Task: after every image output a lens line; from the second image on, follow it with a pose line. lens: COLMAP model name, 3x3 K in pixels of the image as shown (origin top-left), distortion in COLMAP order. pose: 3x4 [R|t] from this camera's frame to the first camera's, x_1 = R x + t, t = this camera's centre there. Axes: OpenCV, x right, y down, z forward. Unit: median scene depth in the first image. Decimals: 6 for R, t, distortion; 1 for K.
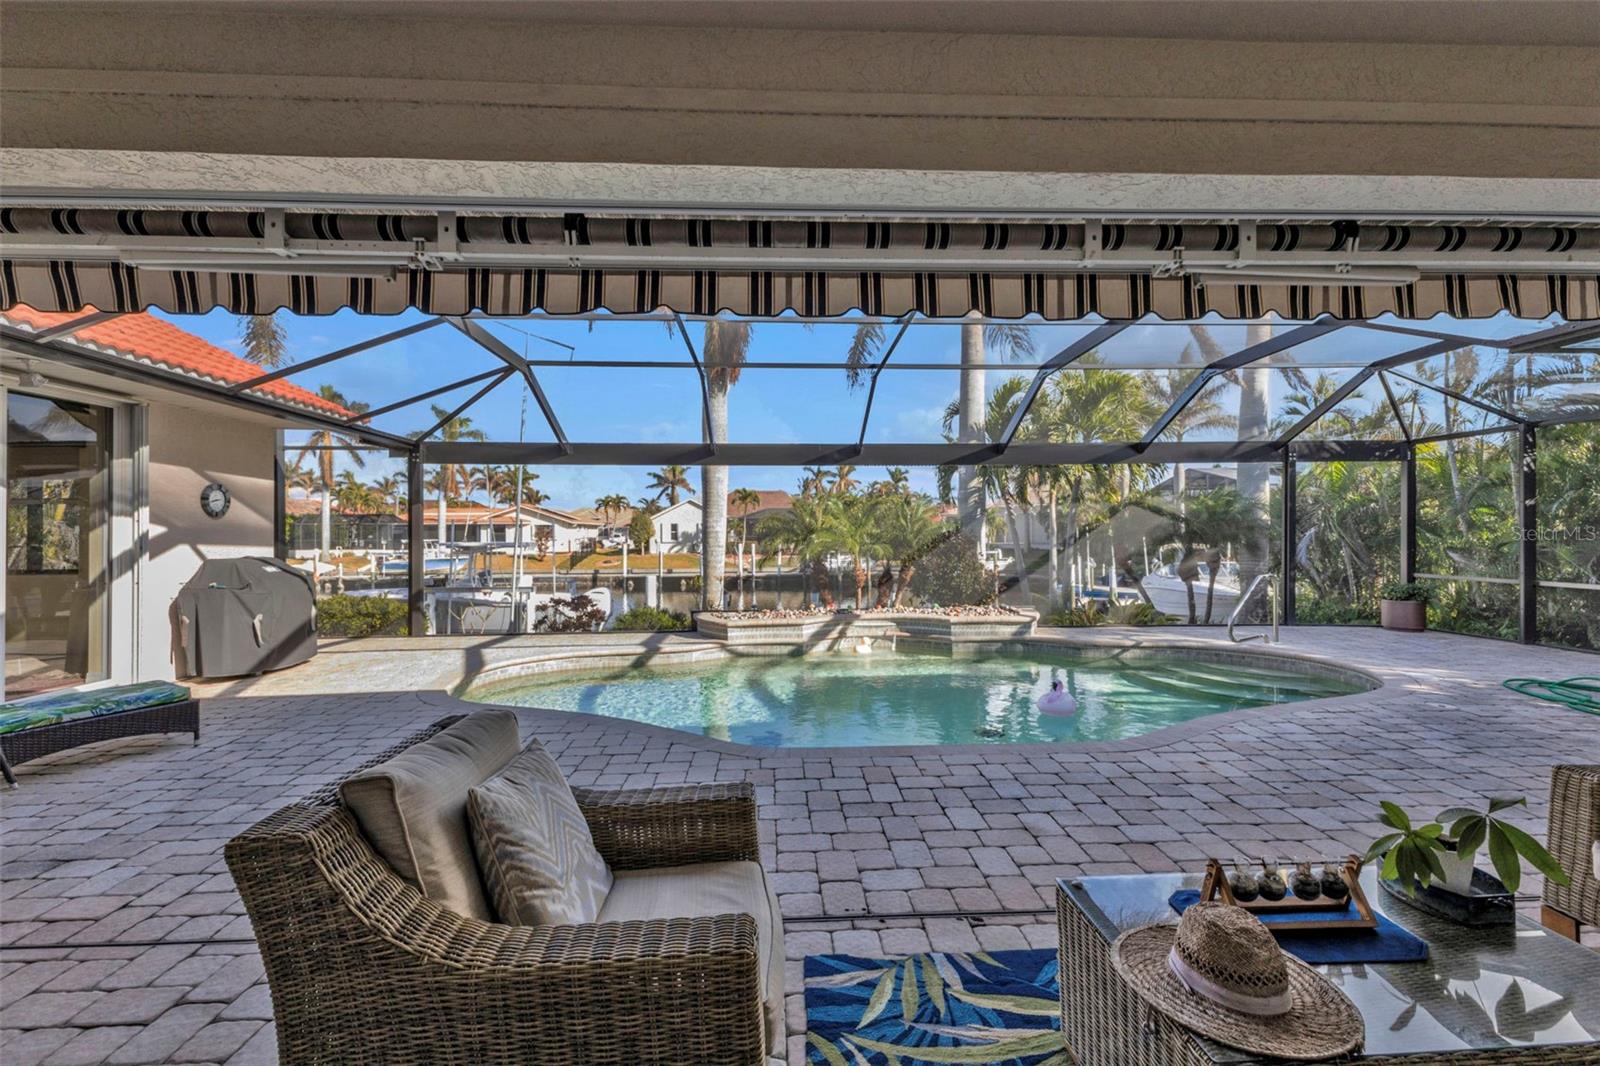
lens RADIAL K [[694.0, 0, 805.9], [0, 694.0, 523.6], [0, 0, 1]] dist [0.010220, -0.000149]
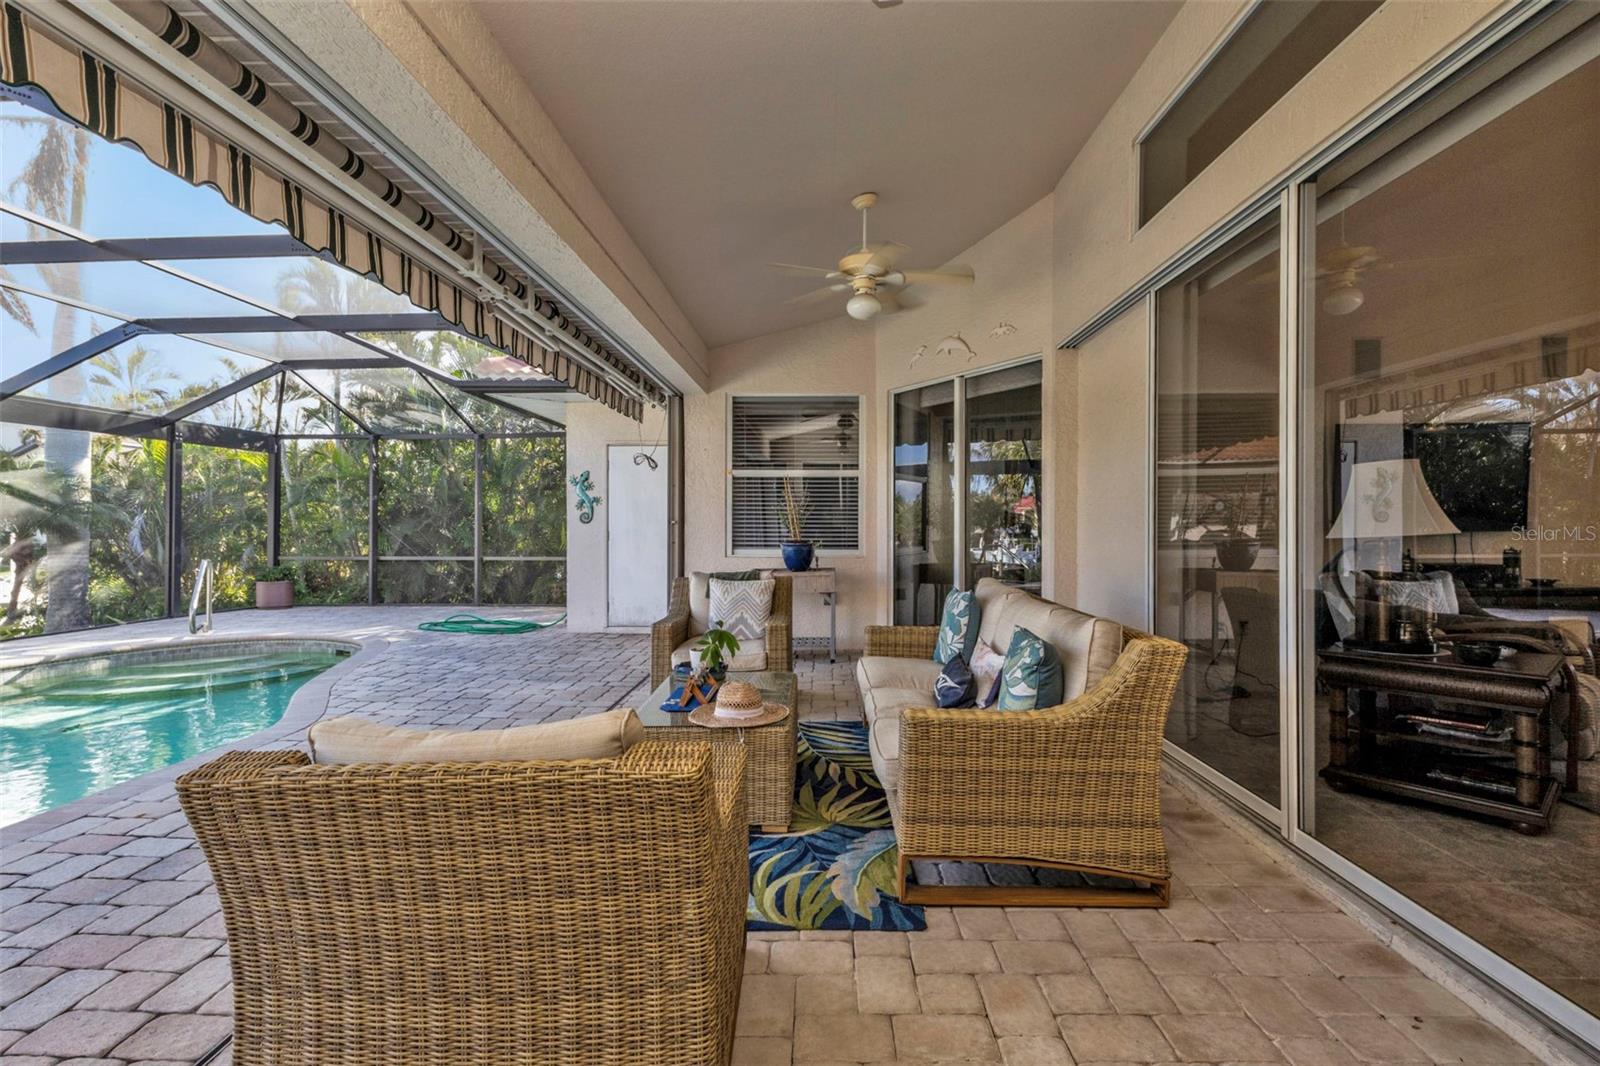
lens RADIAL K [[729.0, 0, 802.6], [0, 729.0, 540.5], [0, 0, 1]] dist [-0.002971, -0.000544]
pose [[0.070893, -0.016822, 0.997342, -0.231453], [-0.016116, 0.999708, 0.018007, 0.012707], [-0.997354, -0.017350, 0.070602, 0.099385]]
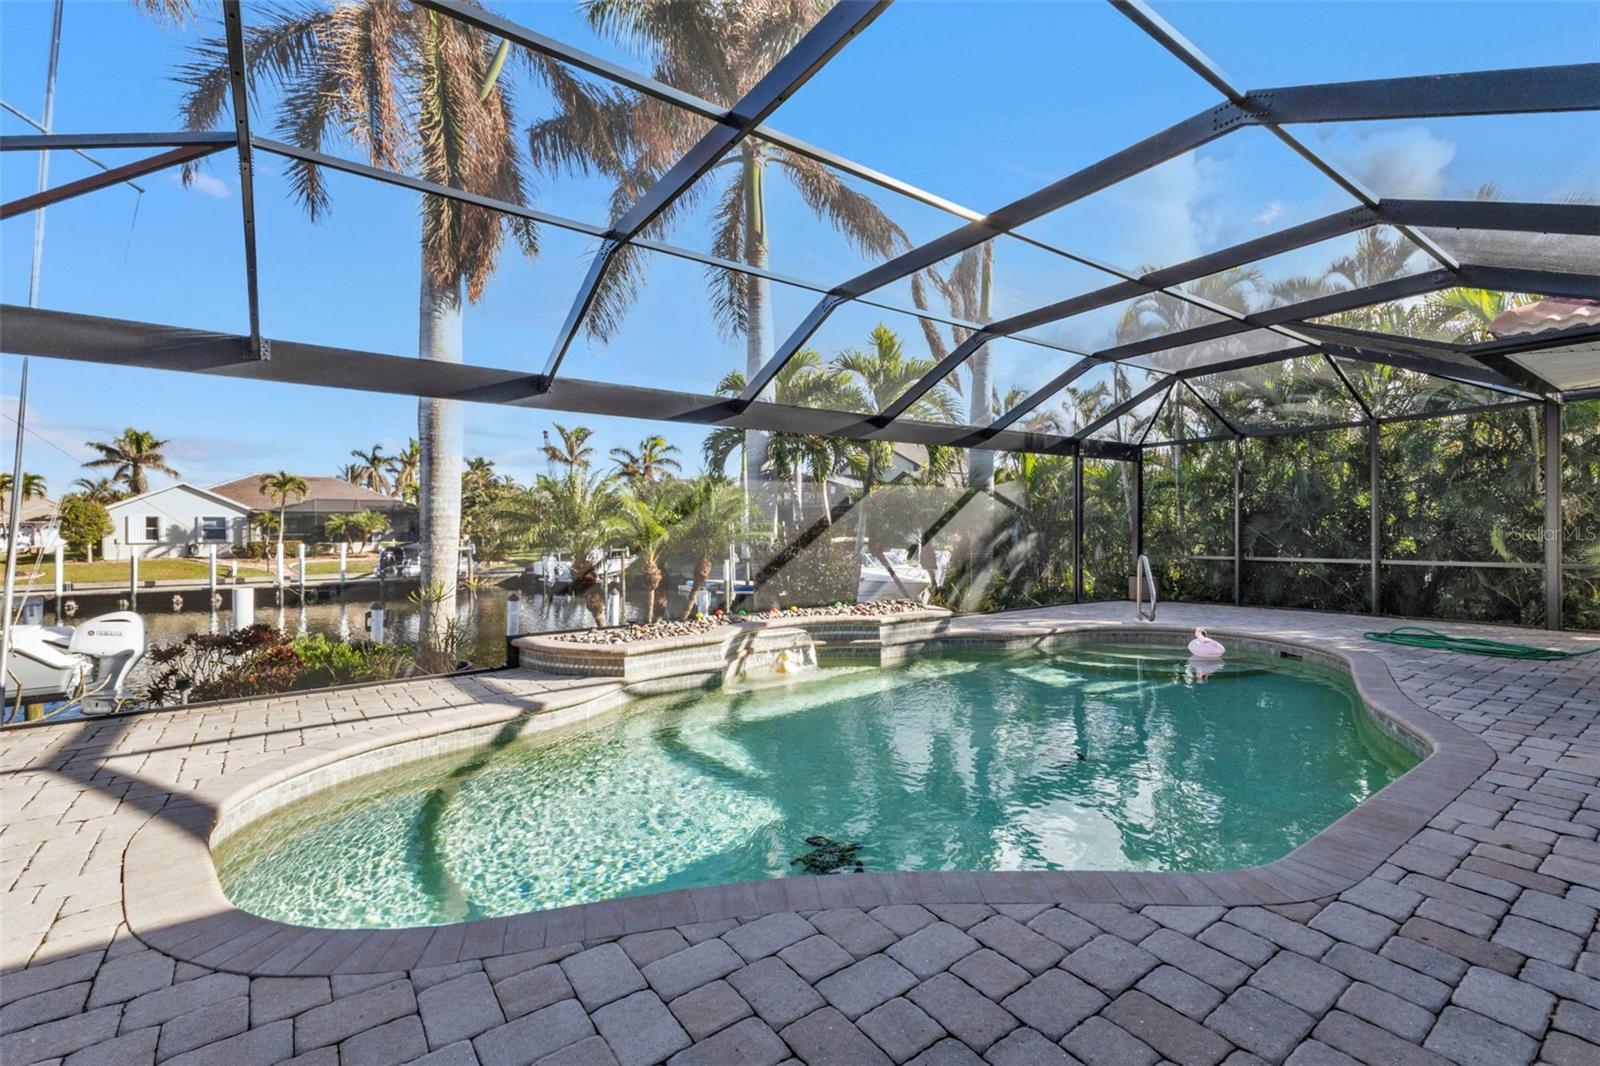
lens RADIAL K [[694.0, 0, 806.7], [0, 694.0, 531.8], [0, 0, 1]] dist [0.010220, -0.000149]
pose [[0.829965, -0.000698, 0.557815, -0.307908], [-0.006857, 0.999911, 0.011454, 0.023262], [-0.557773, -0.013331, 0.829886, 0.343302]]
